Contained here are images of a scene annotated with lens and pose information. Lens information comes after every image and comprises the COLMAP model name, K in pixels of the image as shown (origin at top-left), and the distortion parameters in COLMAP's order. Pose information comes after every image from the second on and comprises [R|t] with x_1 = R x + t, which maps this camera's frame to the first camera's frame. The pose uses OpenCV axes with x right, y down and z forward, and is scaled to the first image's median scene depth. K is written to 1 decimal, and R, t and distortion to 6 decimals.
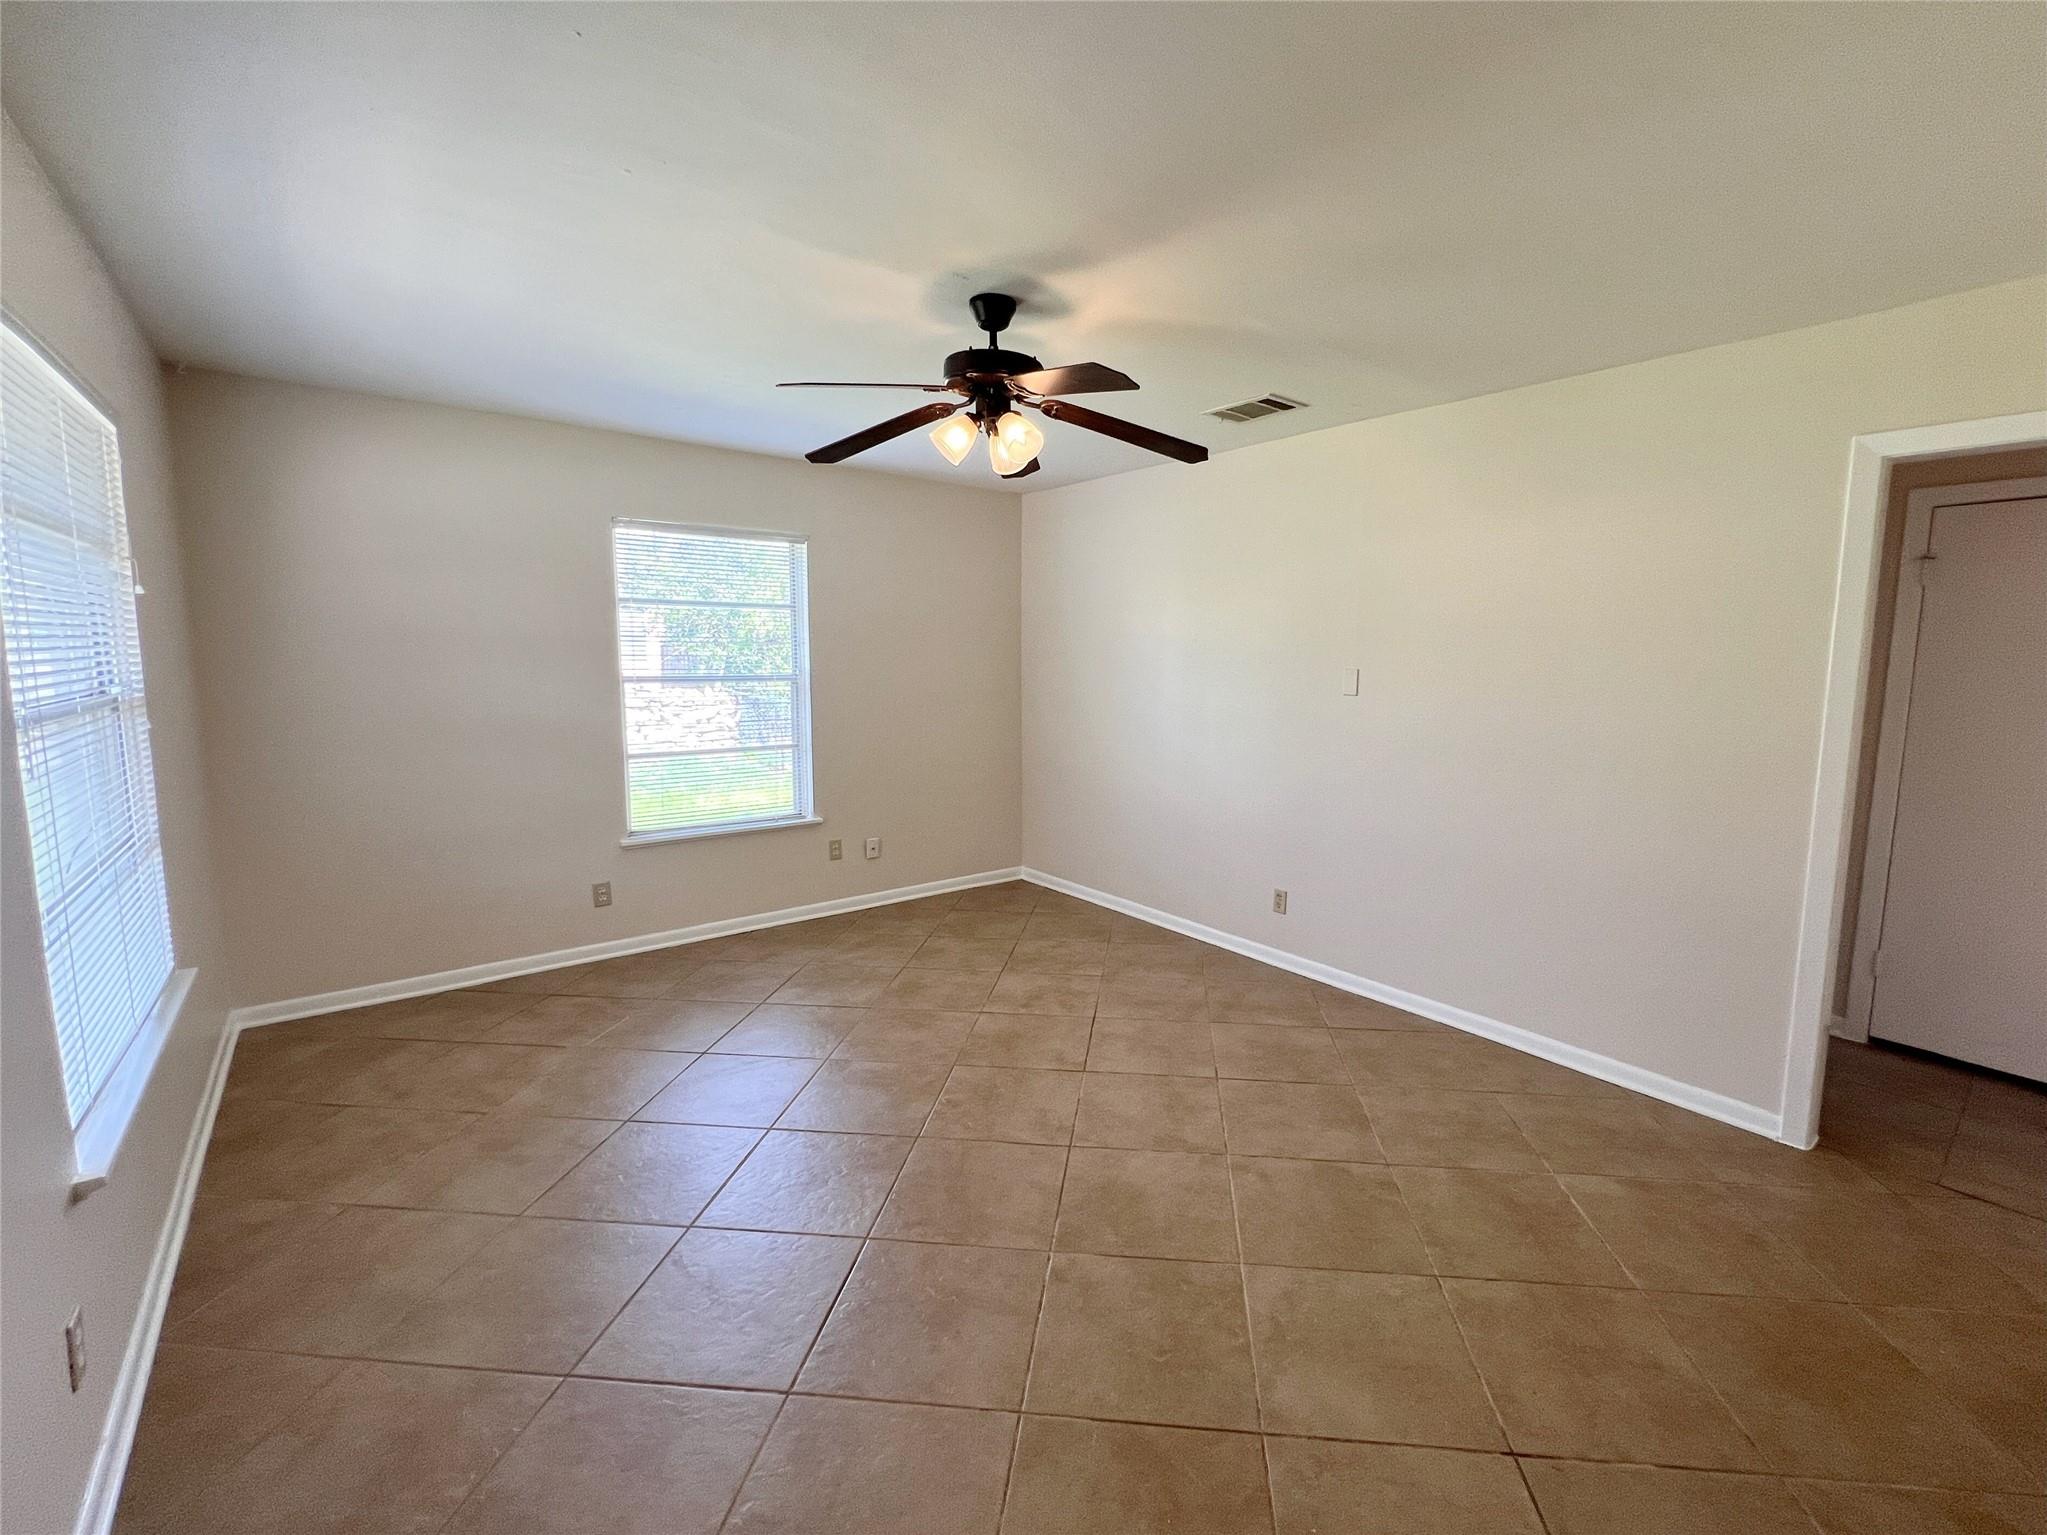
lens RADIAL K [[869.1, 0, 1050.8], [0, 869.1, 745.5], [0, 0, 1]] dist [-0.000128, -0.000112]
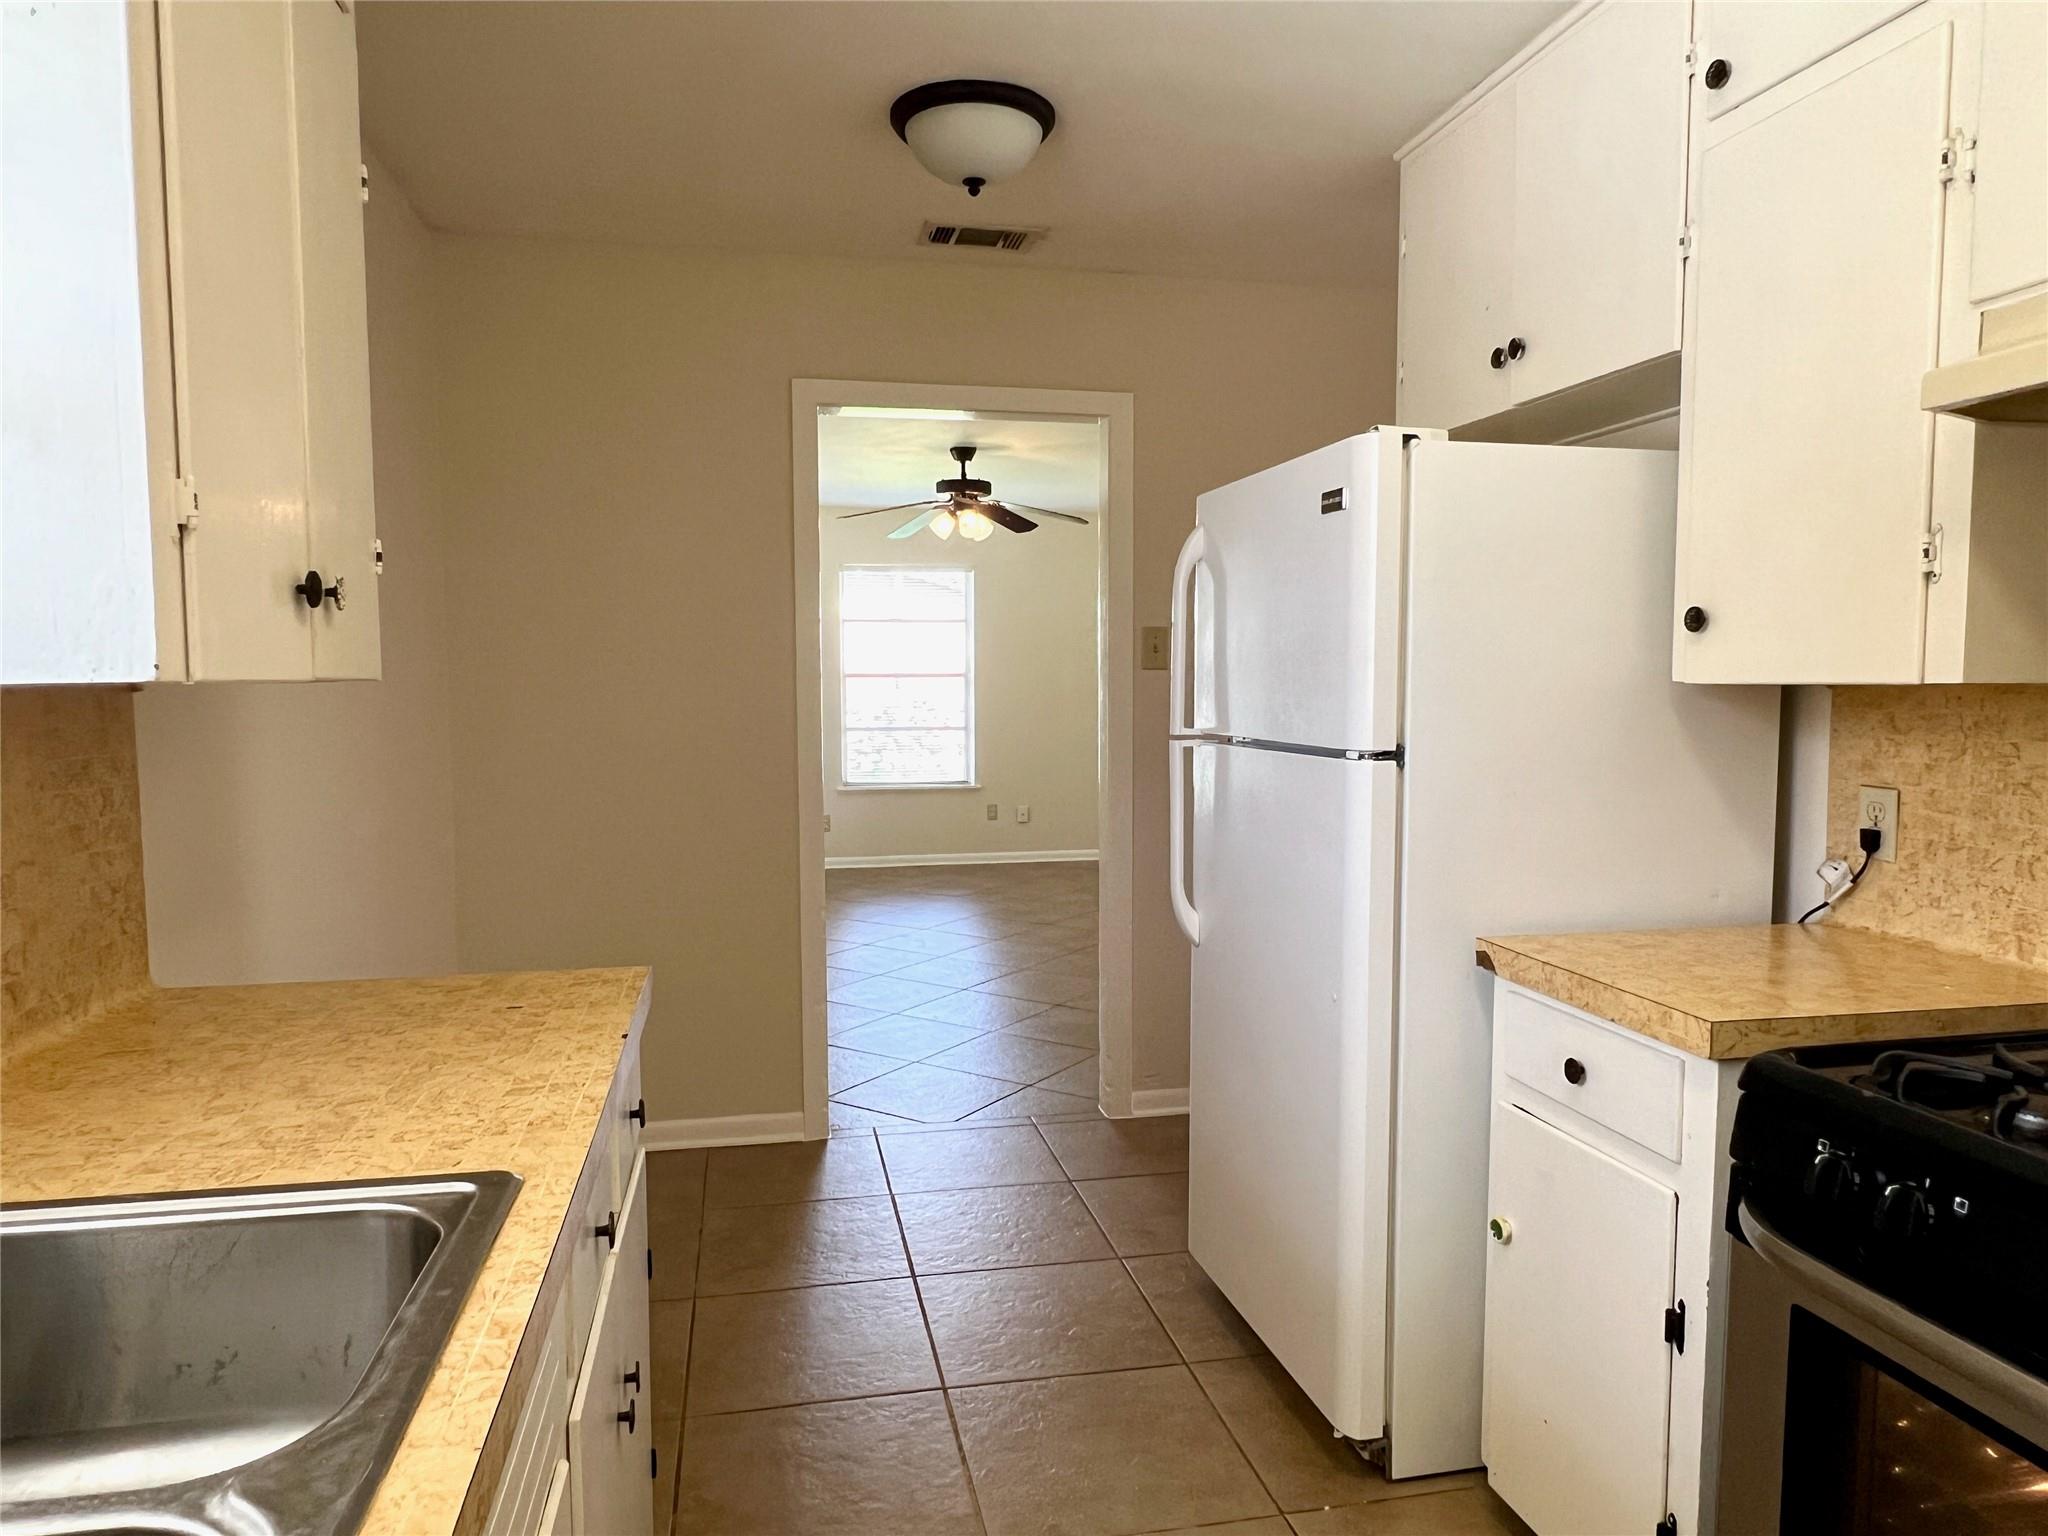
lens RADIAL K [[1305.5, 0, 1024.0], [0, 1305.5, 768.0], [0, 0, 1]] dist [-0.001659, -0.001465]
pose [[0.889209, 0.025250, -0.456804, 0.839018], [-0.045730, 0.998381, -0.033833, 0.152986], [0.455210, 0.050974, 0.888924, -0.842888]]
